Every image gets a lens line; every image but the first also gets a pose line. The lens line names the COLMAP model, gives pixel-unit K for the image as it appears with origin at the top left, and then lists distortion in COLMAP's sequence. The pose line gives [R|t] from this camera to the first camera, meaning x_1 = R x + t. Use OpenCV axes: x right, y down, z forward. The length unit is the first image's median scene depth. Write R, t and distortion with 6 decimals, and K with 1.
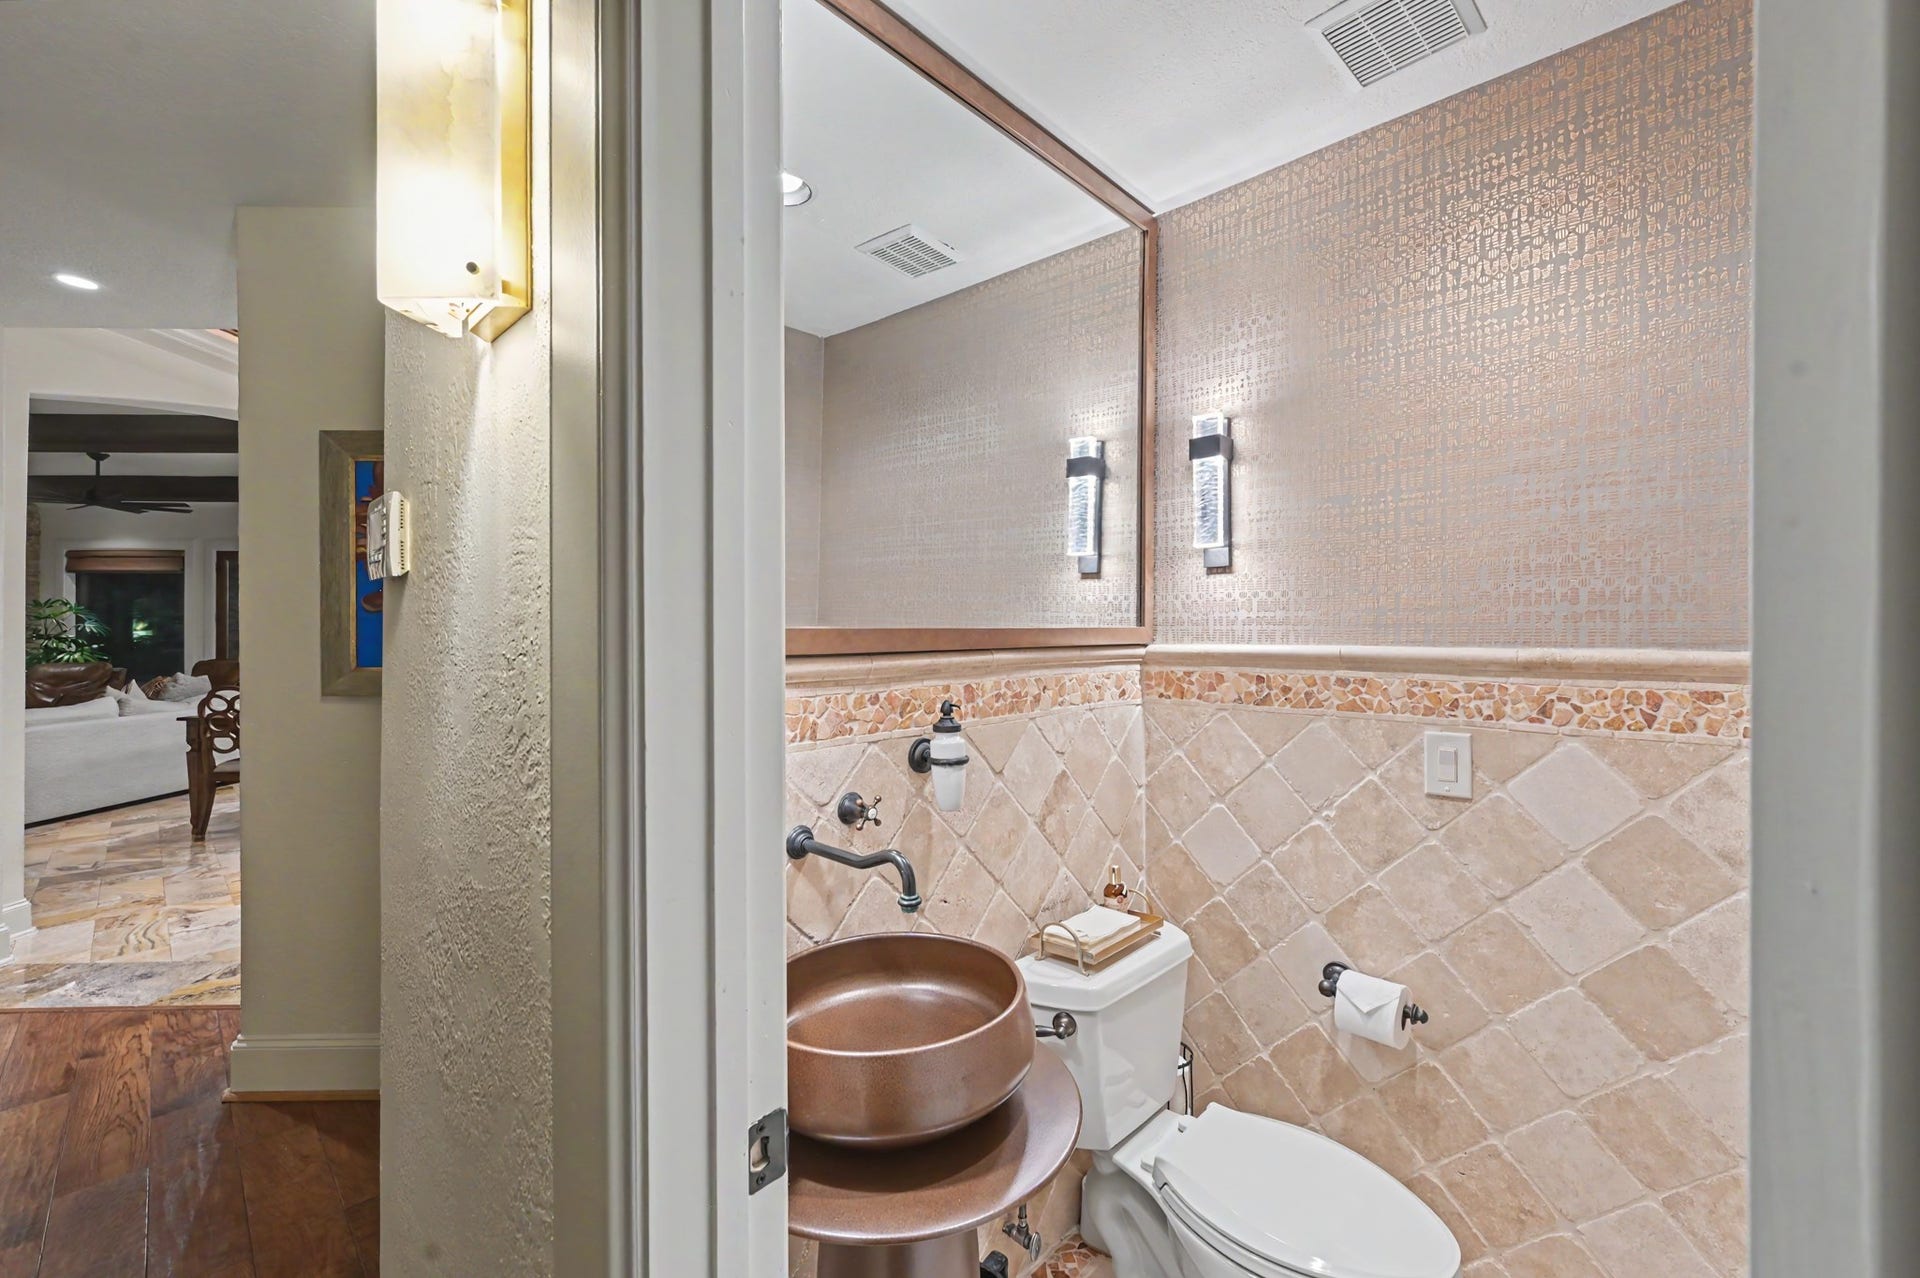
lens RADIAL K [[768.2, 0, 960.2], [0, 768.2, 647.5], [0, 0, 1]] dist [-0.001292, -0.000156]
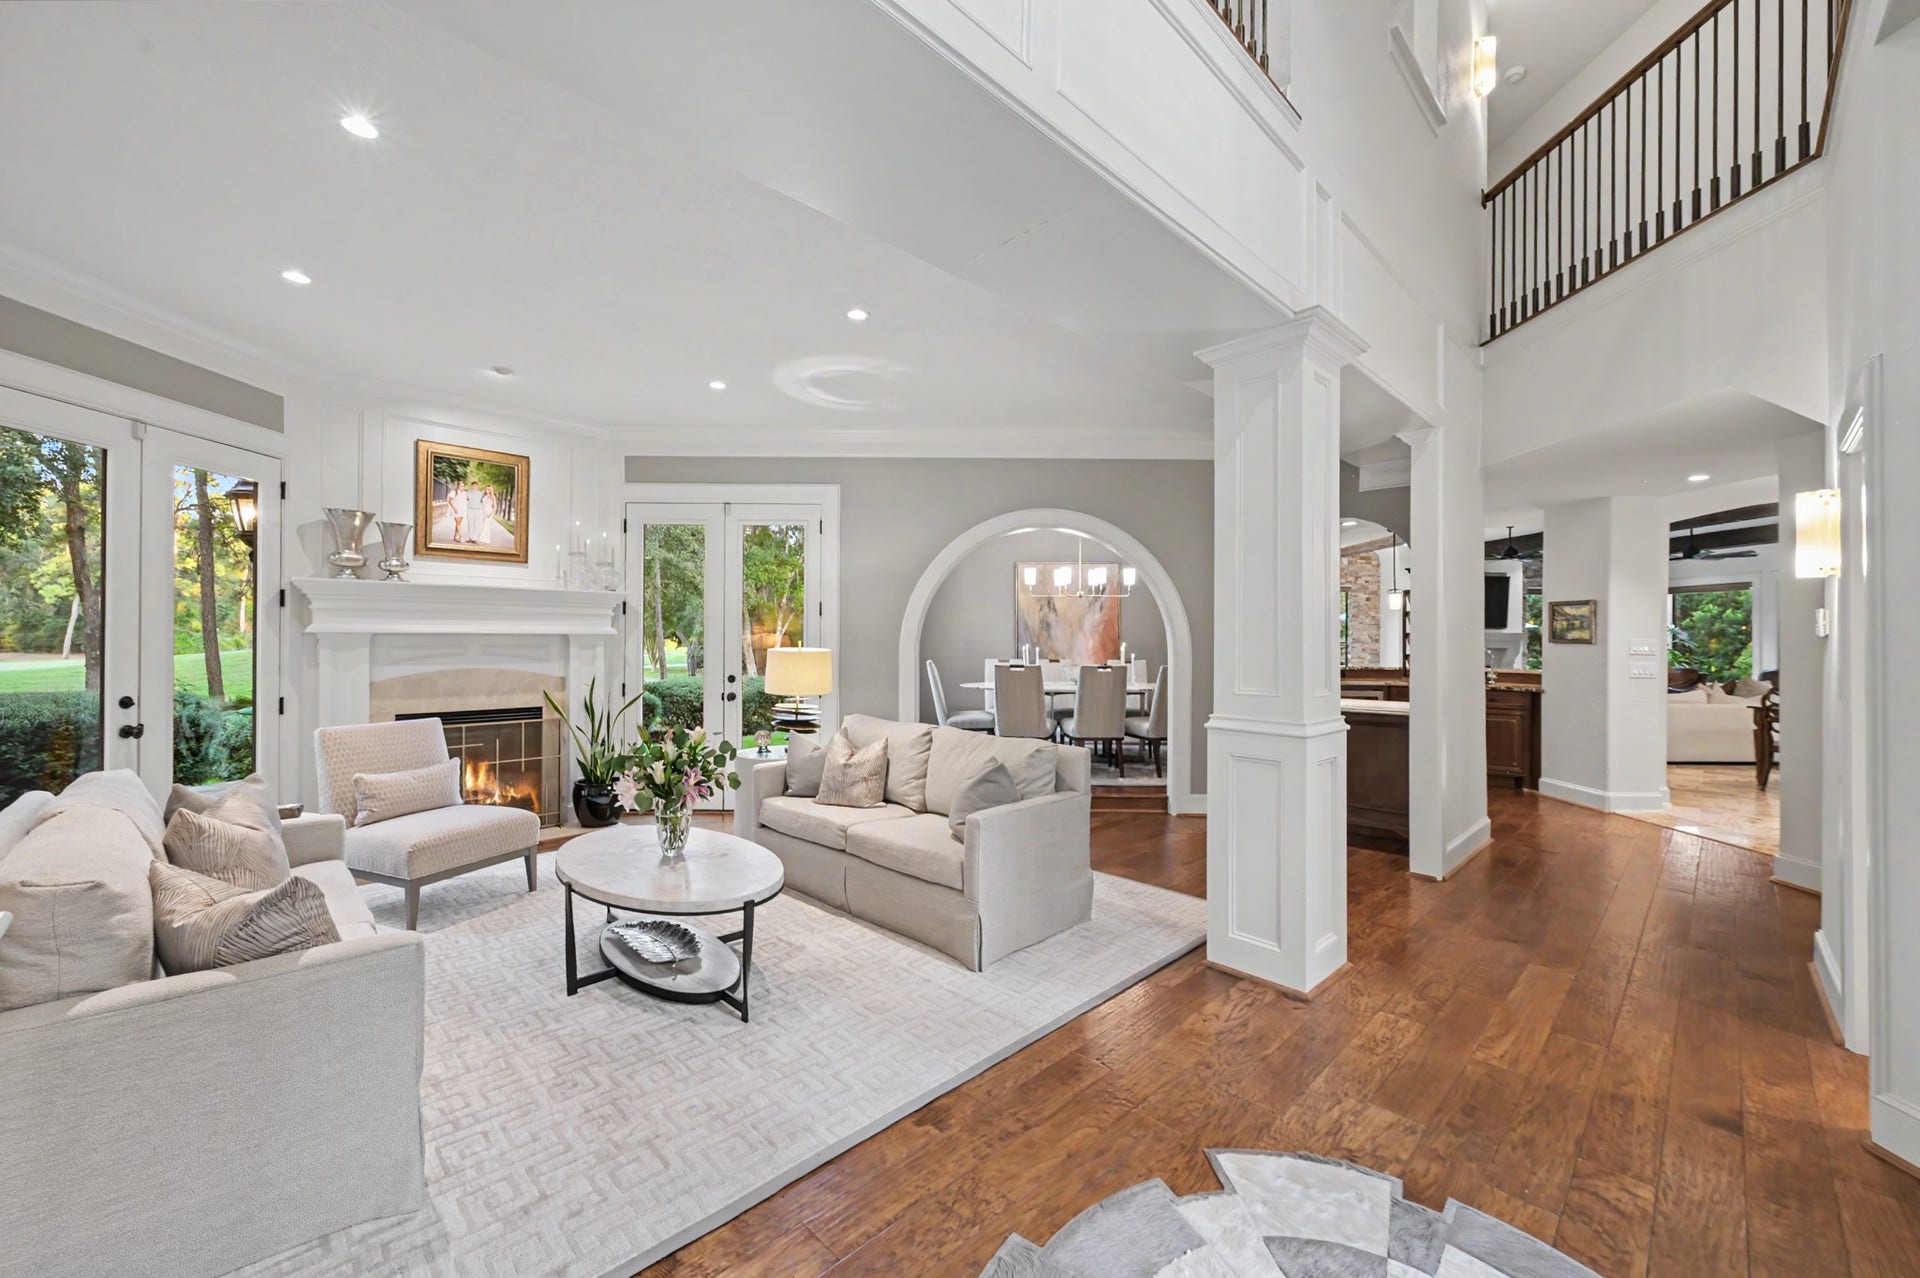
lens RADIAL K [[768.2, 0, 960.8], [0, 768.2, 648.6], [0, 0, 1]] dist [-0.001292, -0.000156]
pose [[-0.025763, 0.008729, -0.999630, 0.545838], [-0.003570, 0.999955, 0.008823, -0.031417], [0.999662, 0.003796, -0.025731, -0.528049]]
